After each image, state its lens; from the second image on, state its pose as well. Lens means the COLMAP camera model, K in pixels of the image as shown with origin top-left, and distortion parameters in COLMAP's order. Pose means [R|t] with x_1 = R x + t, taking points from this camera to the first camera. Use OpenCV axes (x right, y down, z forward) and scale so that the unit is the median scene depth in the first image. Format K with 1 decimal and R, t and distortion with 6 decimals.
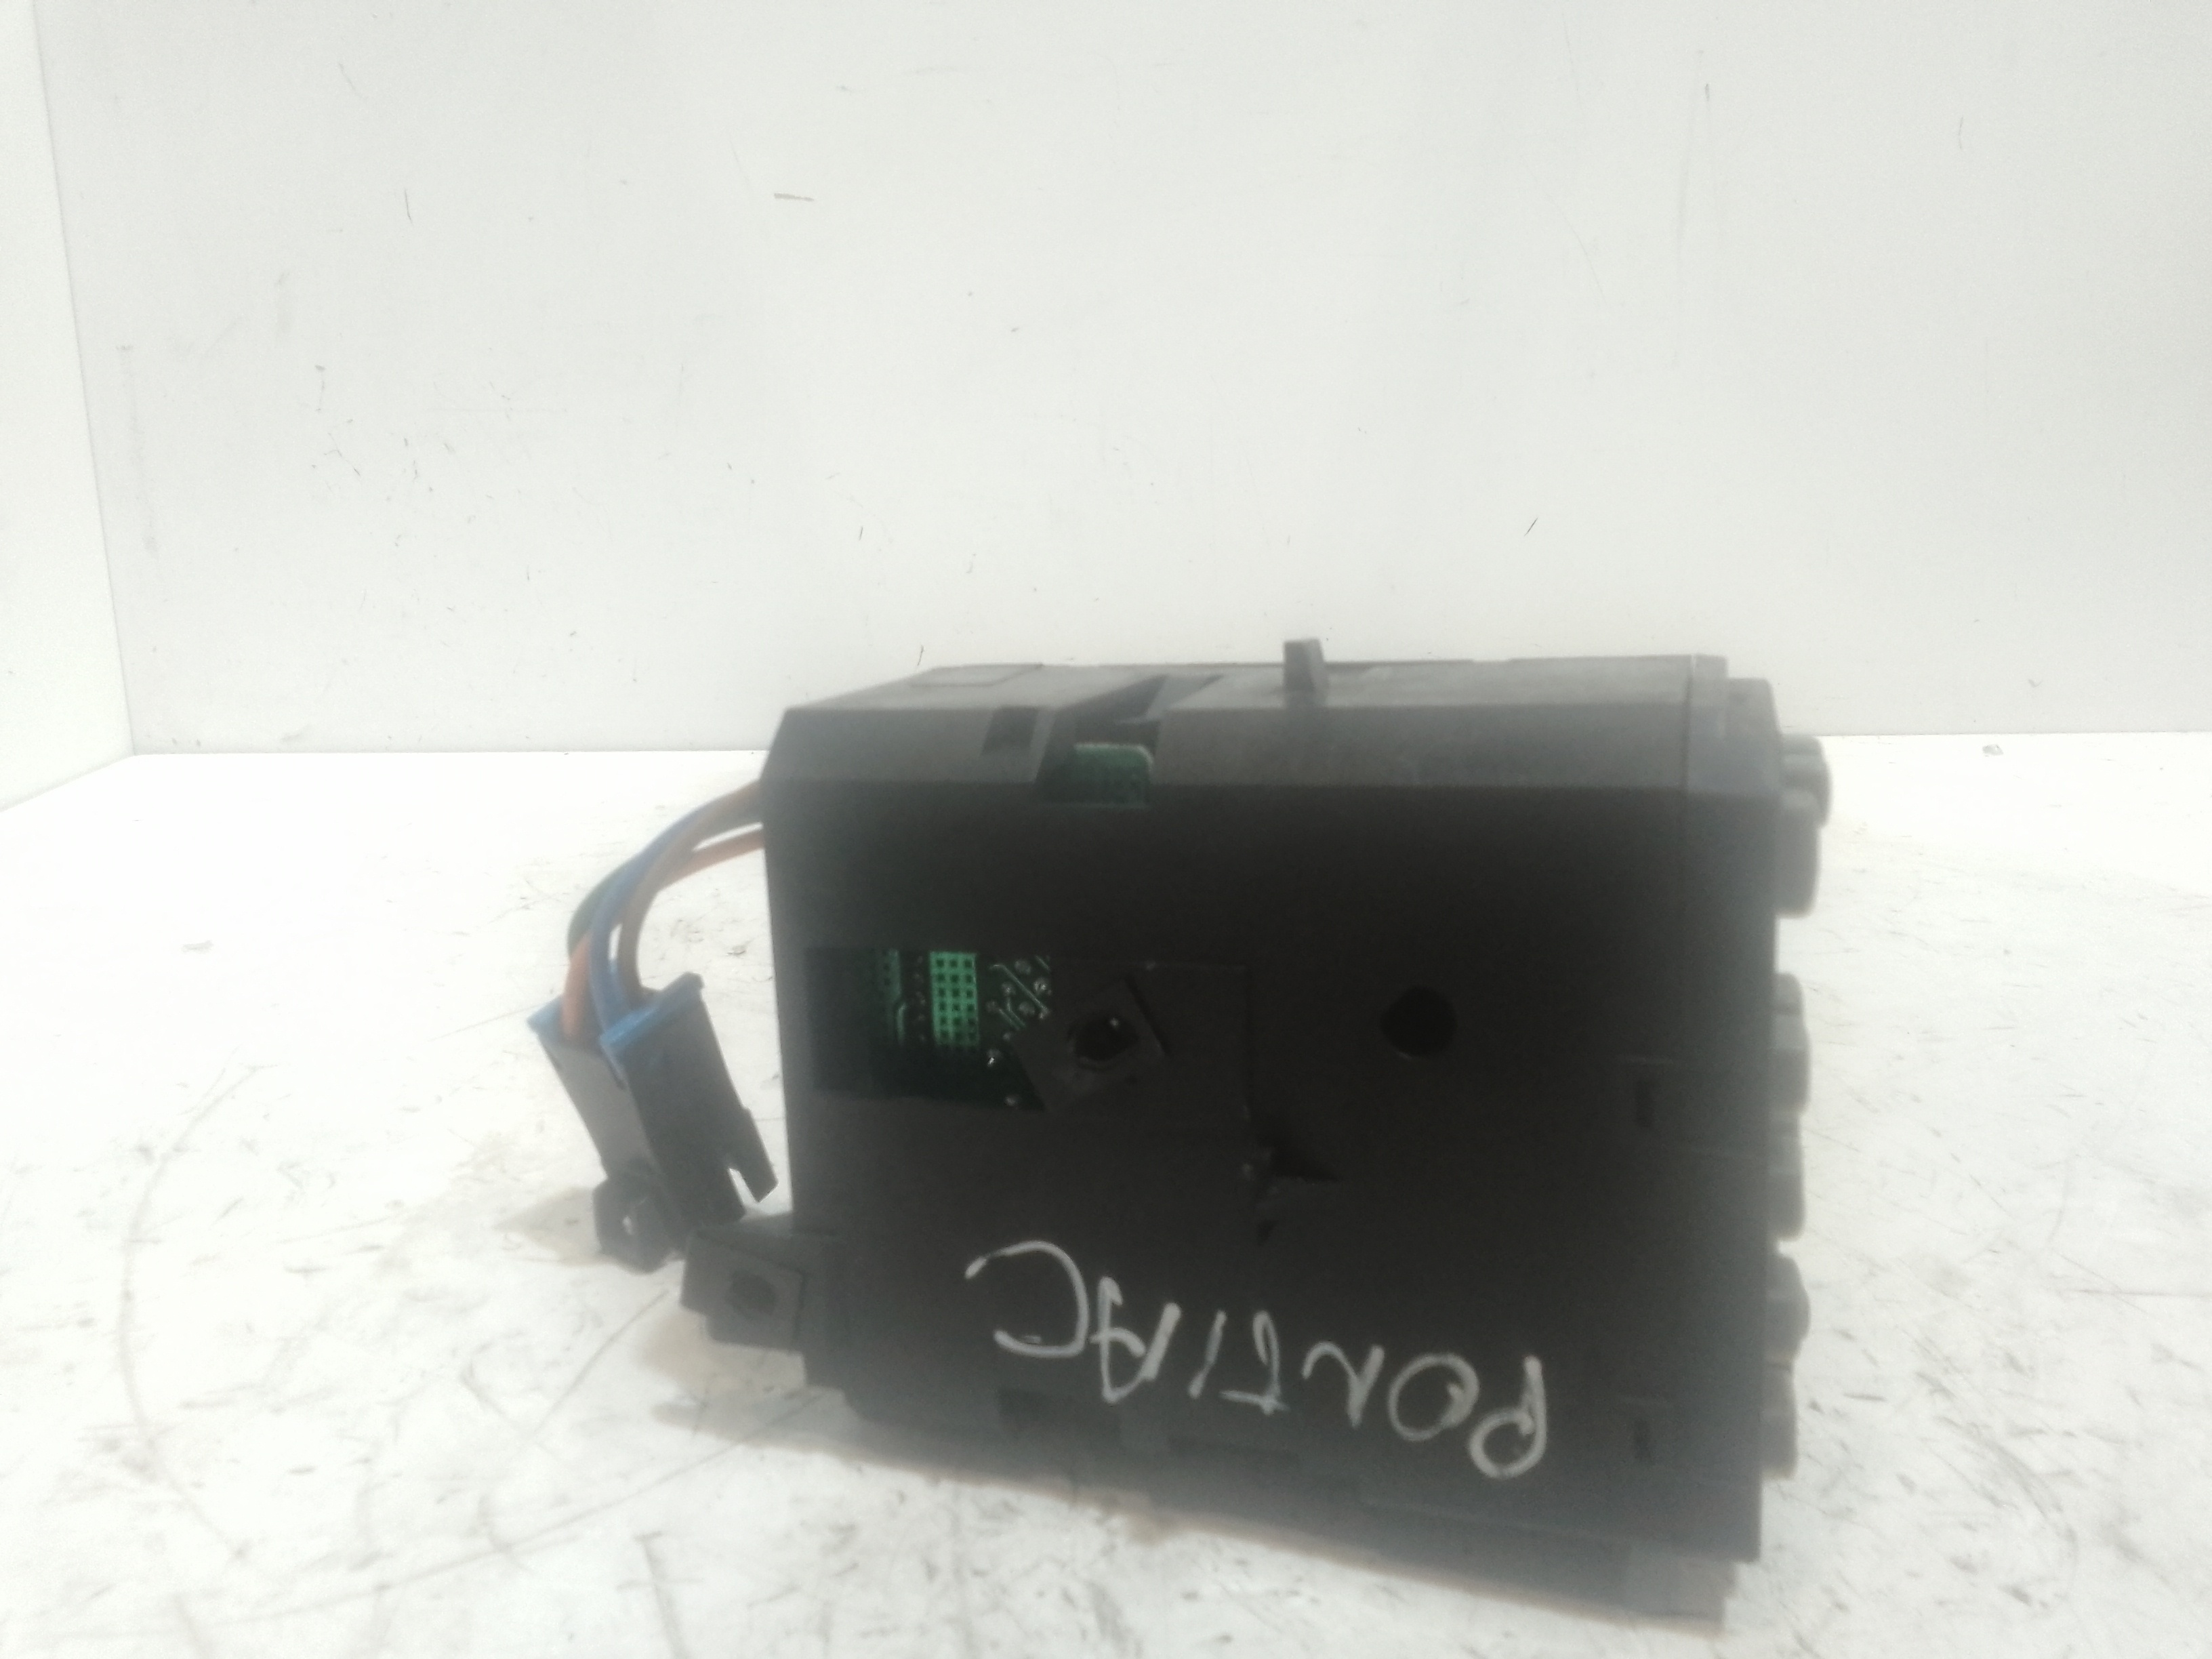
lens RADIAL K [[1714.8, 0, 1106.0], [0, 1714.8, 829.5], [0, 0, 1]] dist [0.061121, -0.110333]
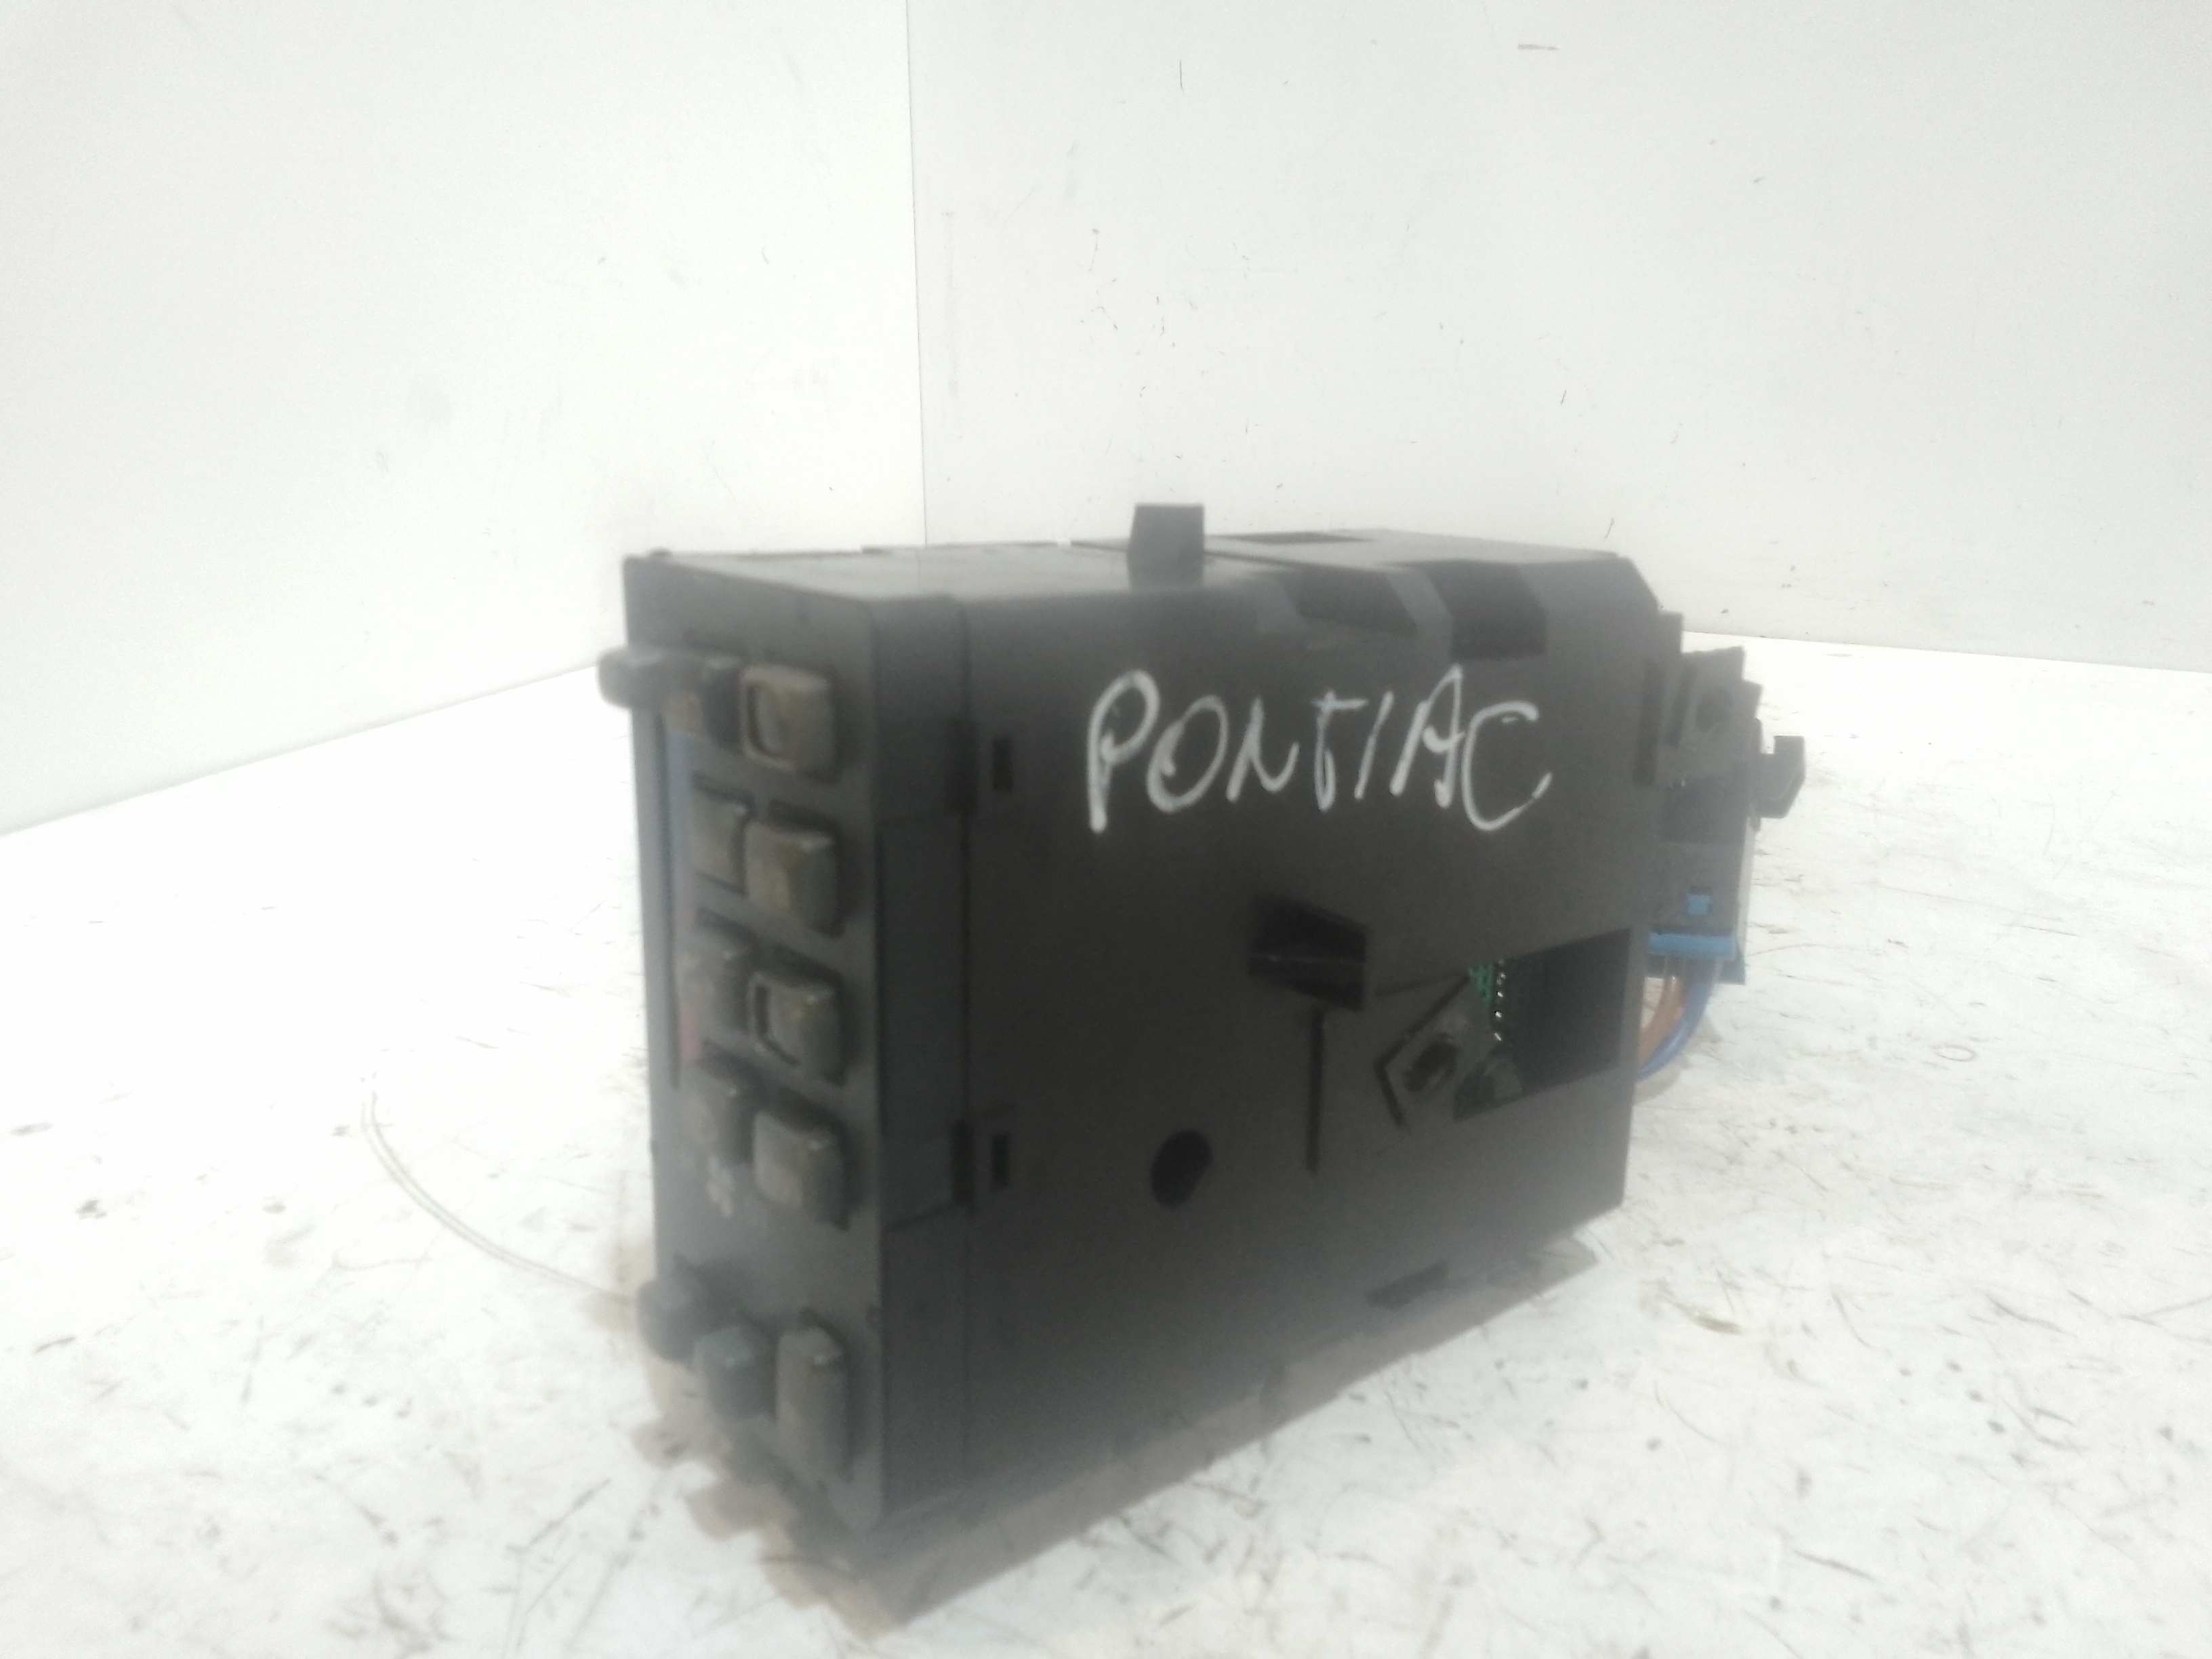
lens RADIAL K [[1714.8, 0, 1106.0], [0, 1714.8, 829.5], [0, 0, 1]] dist [0.061121, -0.110333]
pose [[0.882431, 0.147650, -0.446671, 0.293144], [-0.115878, 0.988436, 0.097809, 0.013130], [0.455947, -0.034550, 0.889336, 0.003131]]
